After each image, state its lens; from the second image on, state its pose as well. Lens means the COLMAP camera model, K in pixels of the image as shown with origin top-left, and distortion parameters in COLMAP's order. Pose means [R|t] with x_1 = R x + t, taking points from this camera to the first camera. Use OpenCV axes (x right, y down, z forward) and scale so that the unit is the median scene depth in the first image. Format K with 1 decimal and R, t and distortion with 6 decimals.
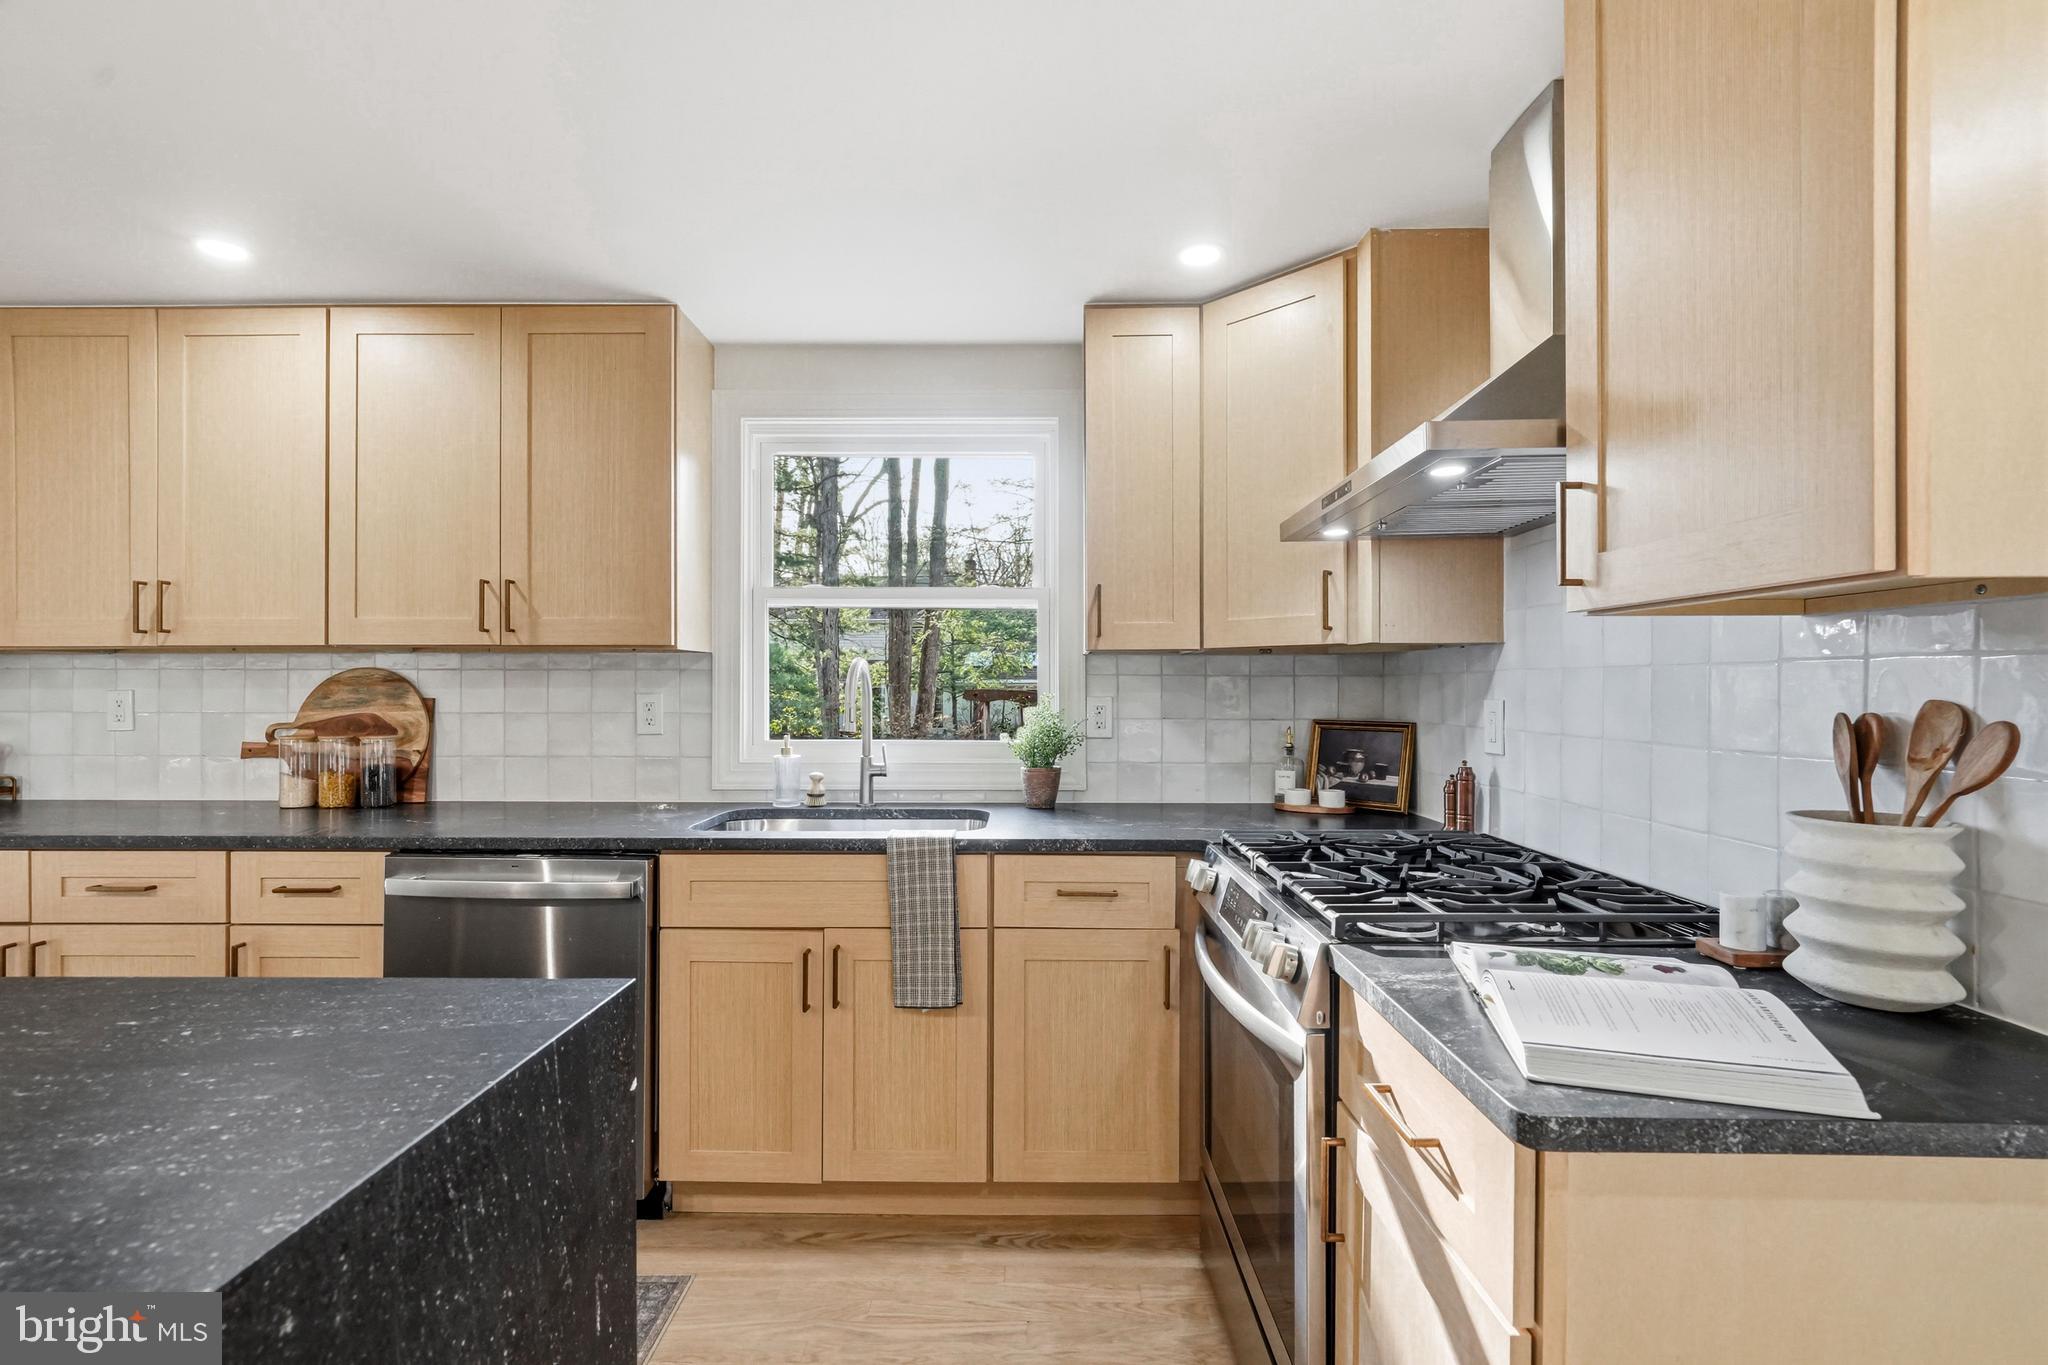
lens RADIAL K [[903.5, 0, 1015.8], [0, 903.5, 688.1], [0, 0, 1]] dist [-0.002135, 0.001019]
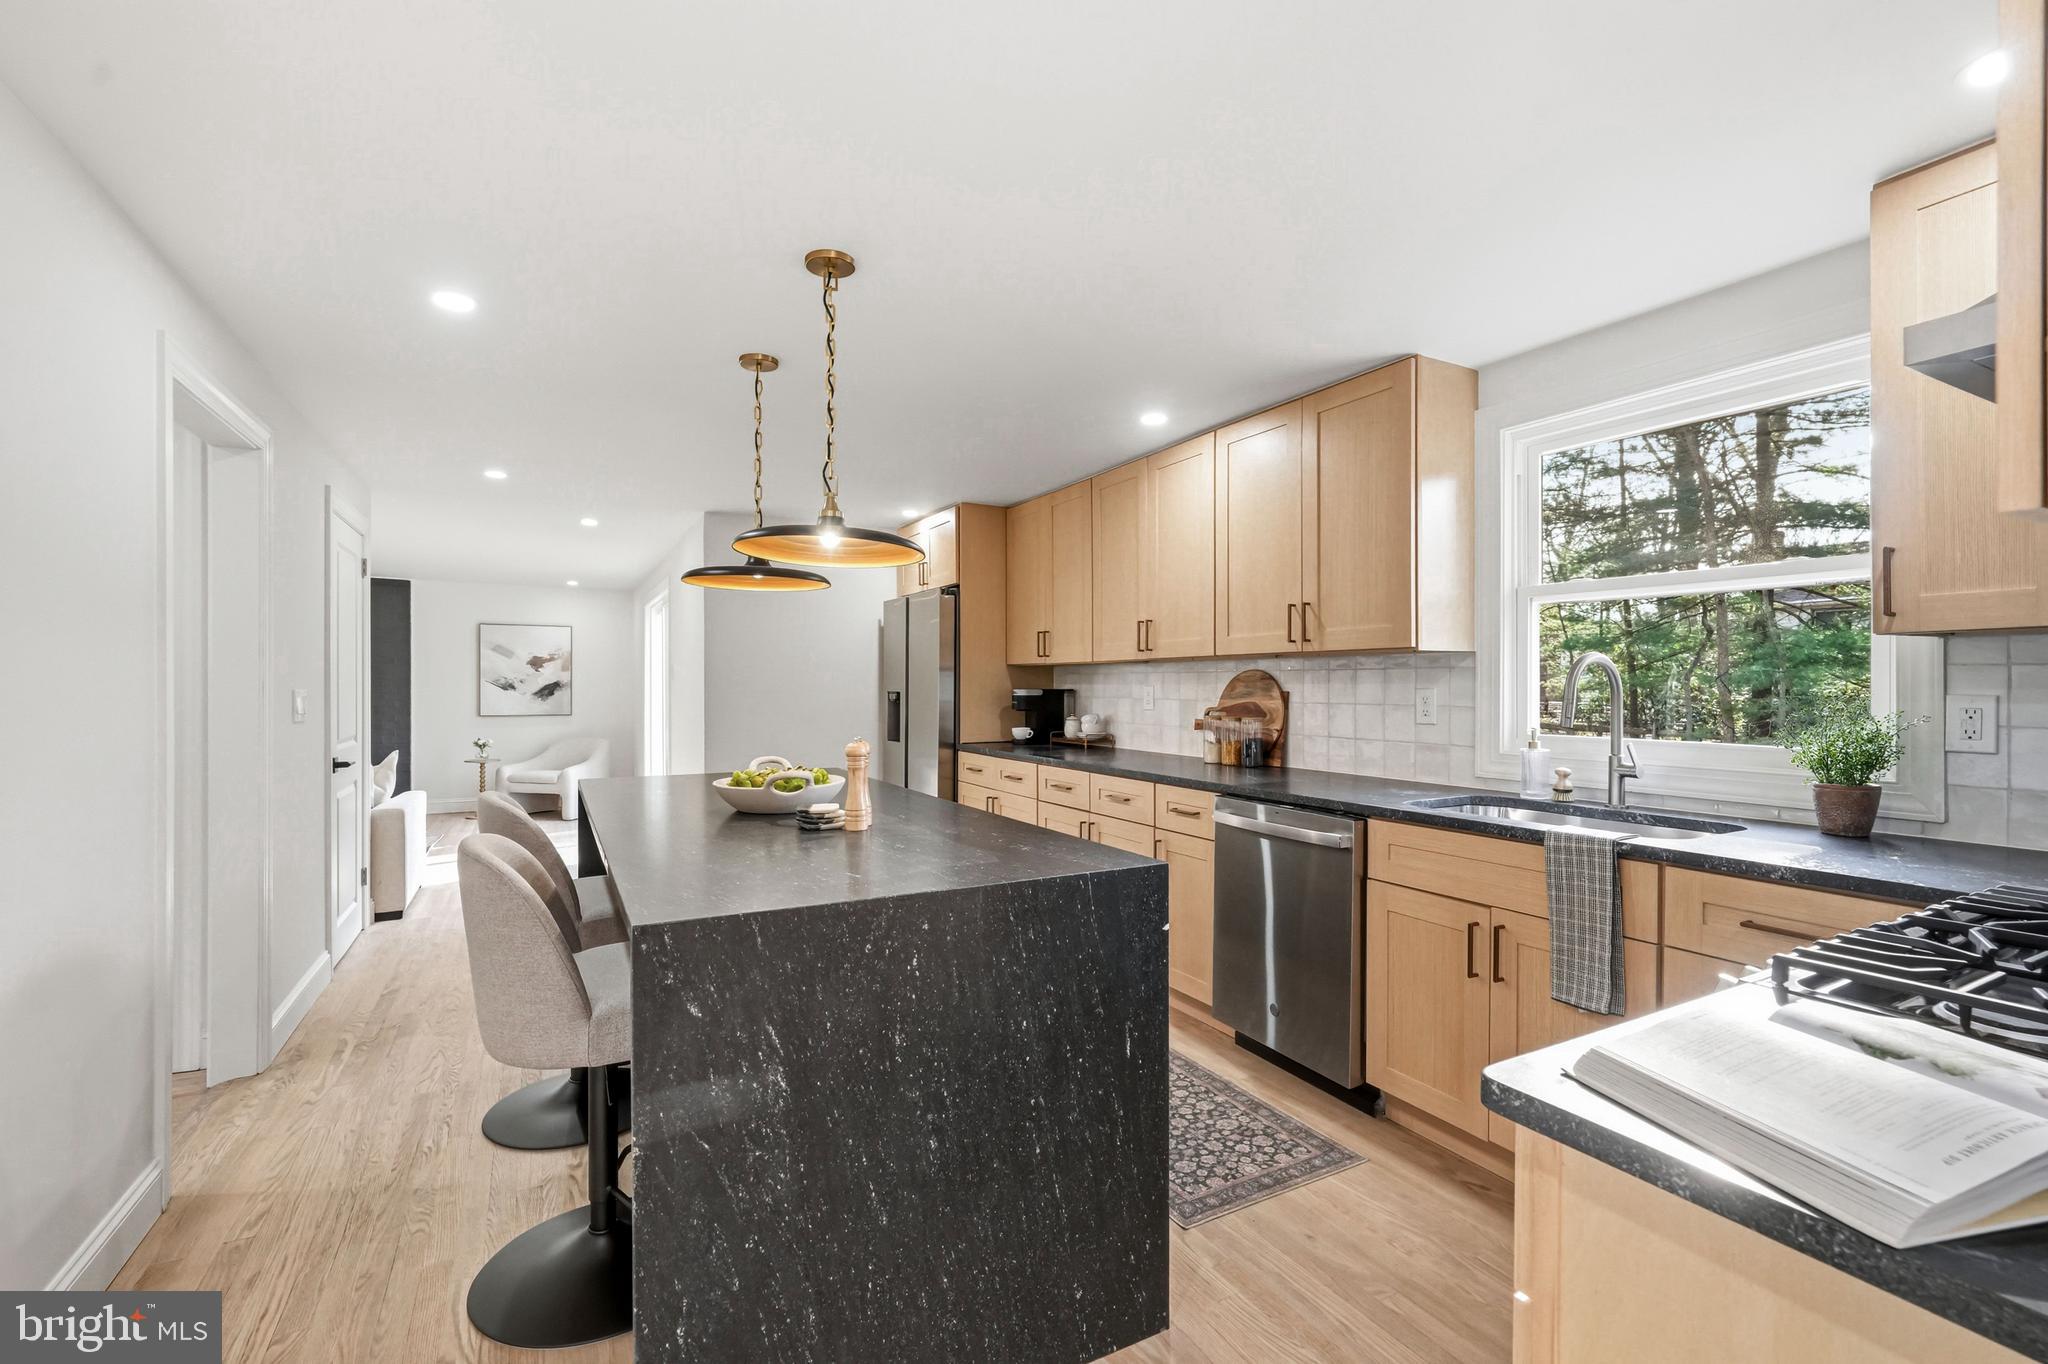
lens RADIAL K [[896.1, 0, 1024.0], [0, 896.1, 682.0], [0, 0, 1]] dist [-0.000306, 0.000327]
pose [[0.483423, -0.003577, -0.875380, 0.369569], [0.002040, 0.999994, -0.002960, 0.000015], [0.875385, -0.000355, 0.483427, -0.003178]]
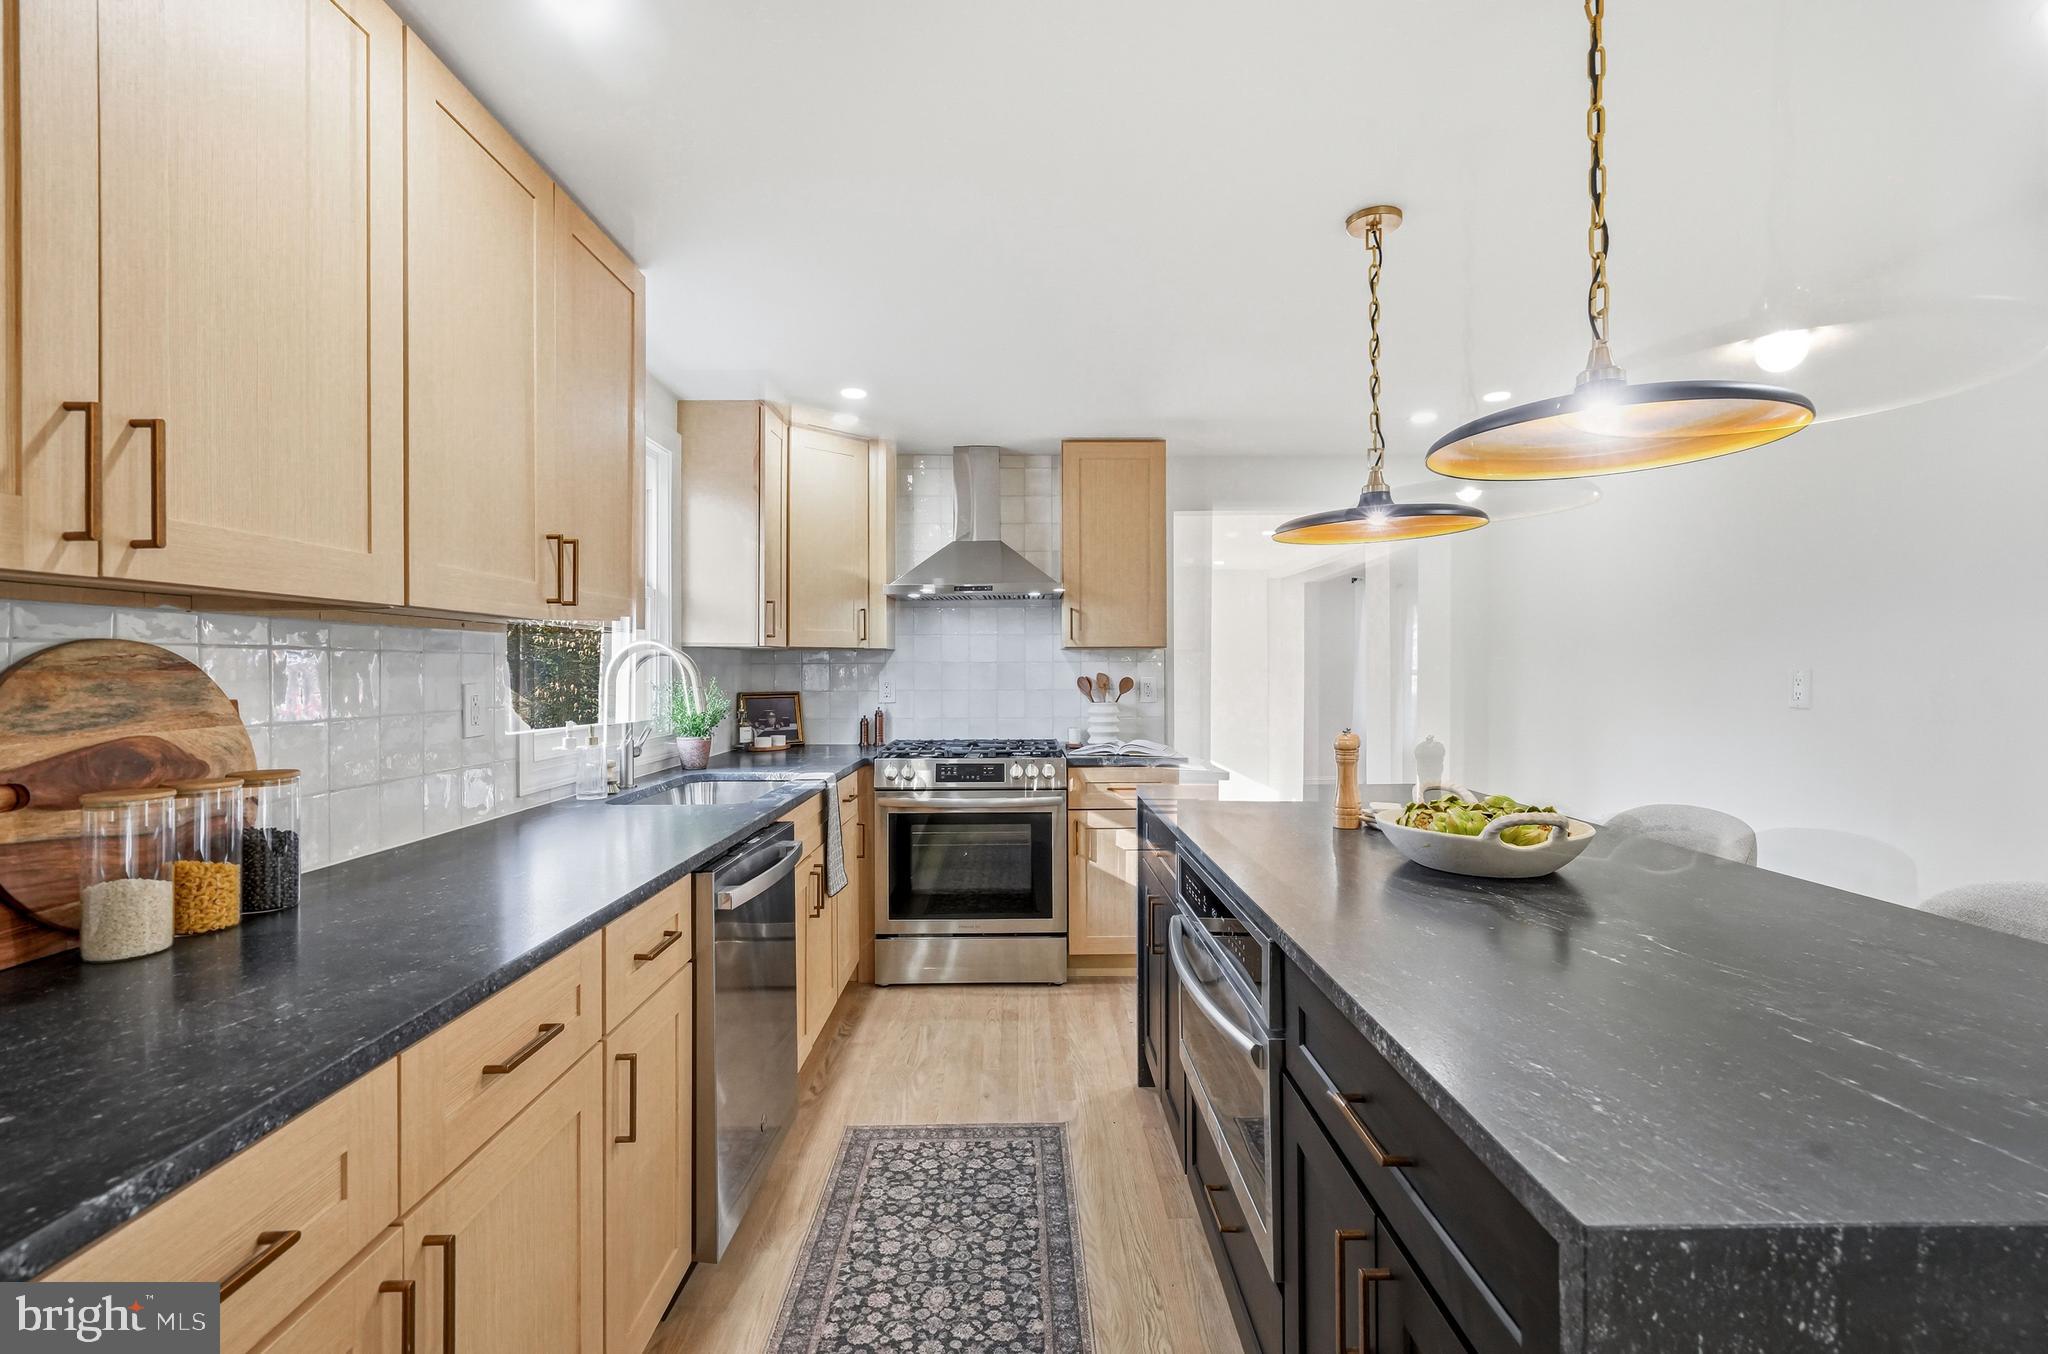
lens RADIAL K [[936.2, 0, 1024.0], [0, 936.2, 677.0], [0, 0, 1]] dist [-0.000570, 0.000213]
pose [[-0.025535, -0.010370, 0.999620, -1.280647], [0.005138, 0.999932, 0.010505, -0.006119], [-0.999661, 0.005404, -0.025480, 0.583105]]
